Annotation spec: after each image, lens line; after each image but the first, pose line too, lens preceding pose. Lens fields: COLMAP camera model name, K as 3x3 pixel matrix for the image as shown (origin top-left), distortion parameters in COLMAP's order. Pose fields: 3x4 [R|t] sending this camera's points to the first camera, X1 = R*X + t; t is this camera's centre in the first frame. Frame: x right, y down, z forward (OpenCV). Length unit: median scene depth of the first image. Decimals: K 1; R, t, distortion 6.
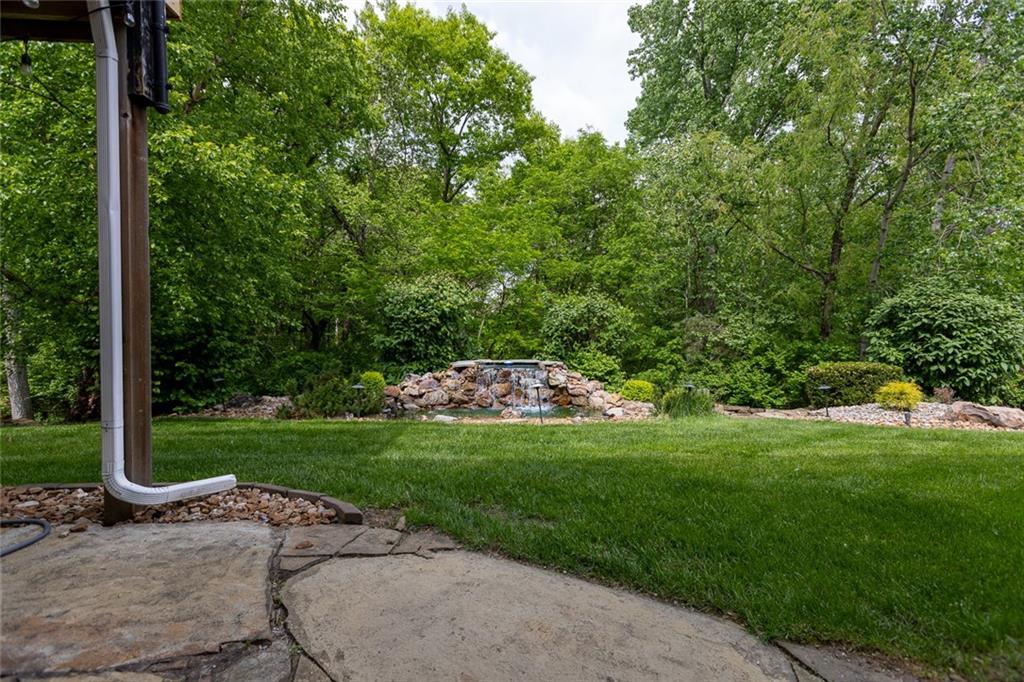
lens RADIAL K [[456.4, 0, 515.6], [0, 456.4, 338.5], [0, 0, 1]] dist [0.001268, -0.001148]
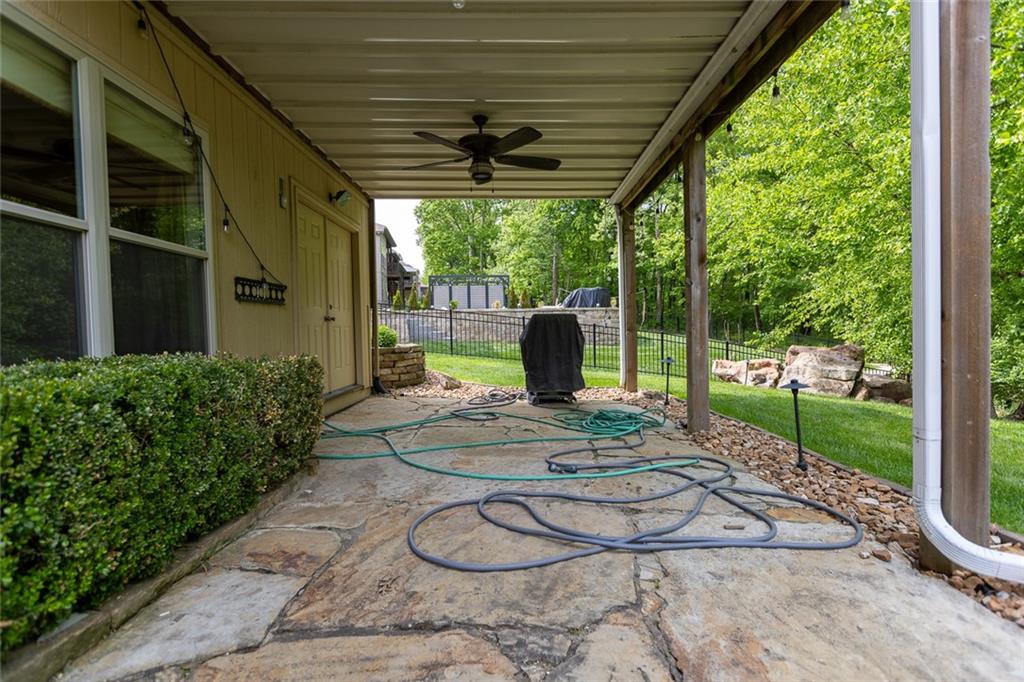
lens RADIAL K [[485.1, 0, 512.5], [0, 485.1, 343.9], [0, 0, 1]] dist [-0.004462, -0.000166]
pose [[-0.051426, 0.025328, -0.998356, -0.086539], [0.022178, 0.999461, 0.024213, 0.012522], [0.998431, -0.020897, -0.051960, 0.383769]]
